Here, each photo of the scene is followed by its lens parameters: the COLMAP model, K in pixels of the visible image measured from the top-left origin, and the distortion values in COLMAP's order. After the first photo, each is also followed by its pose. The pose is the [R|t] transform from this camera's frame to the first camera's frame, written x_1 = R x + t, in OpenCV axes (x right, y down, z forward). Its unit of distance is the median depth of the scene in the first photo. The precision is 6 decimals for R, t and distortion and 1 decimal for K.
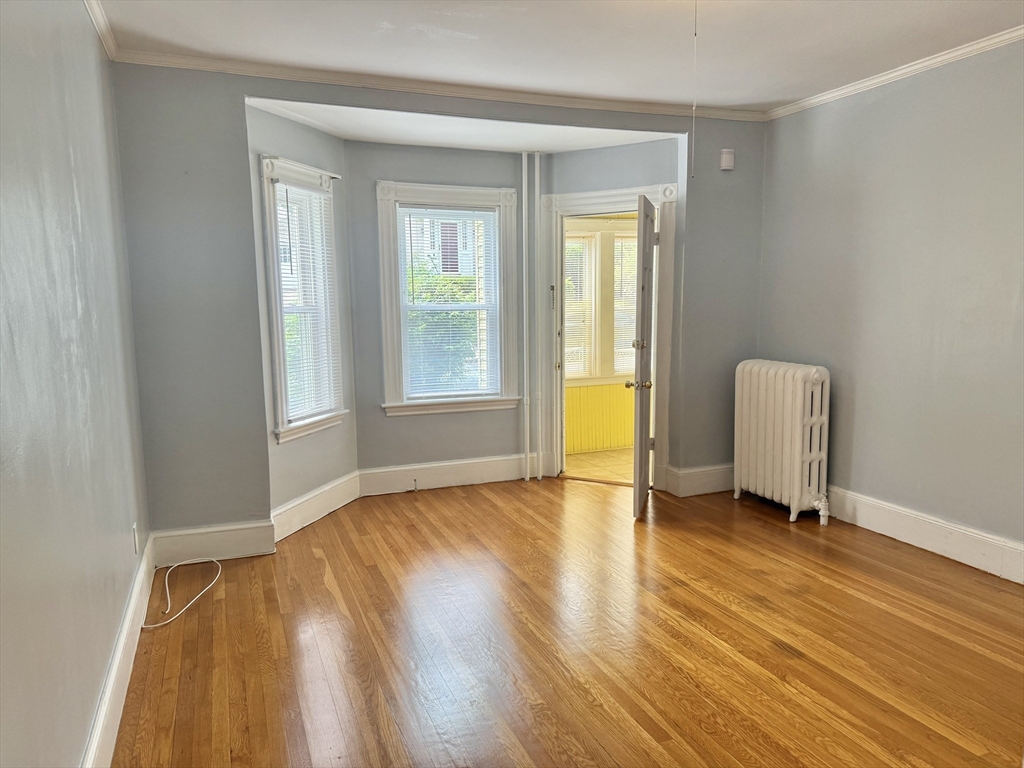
lens RADIAL K [[717.3, 0, 514.5], [0, 717.3, 384.5], [0, 0, 1]] dist [0.000749, -0.000513]
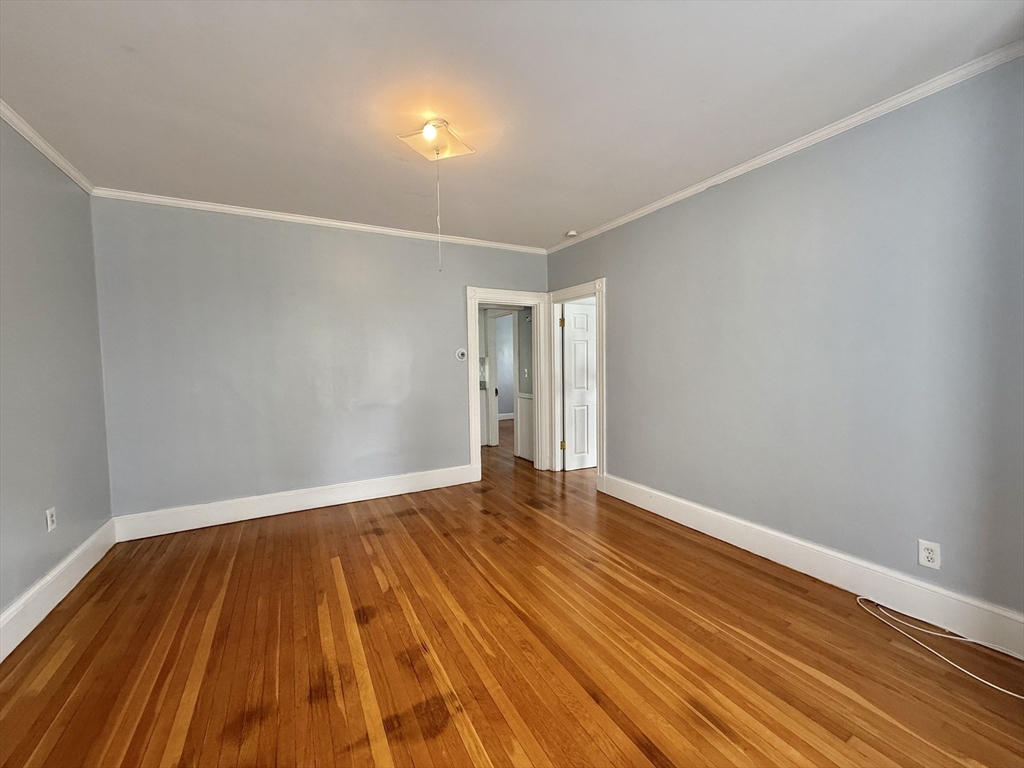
lens RADIAL K [[413.2, 0, 511.4], [0, 413.2, 384.1], [0, 0, 1]] dist [0.000414, 0.000173]
pose [[-0.992653, 0.032165, -0.116639, 0.177873], [0.010996, 0.984009, 0.177778, -0.174002], [0.120492, 0.175189, -0.977134, 1.637468]]
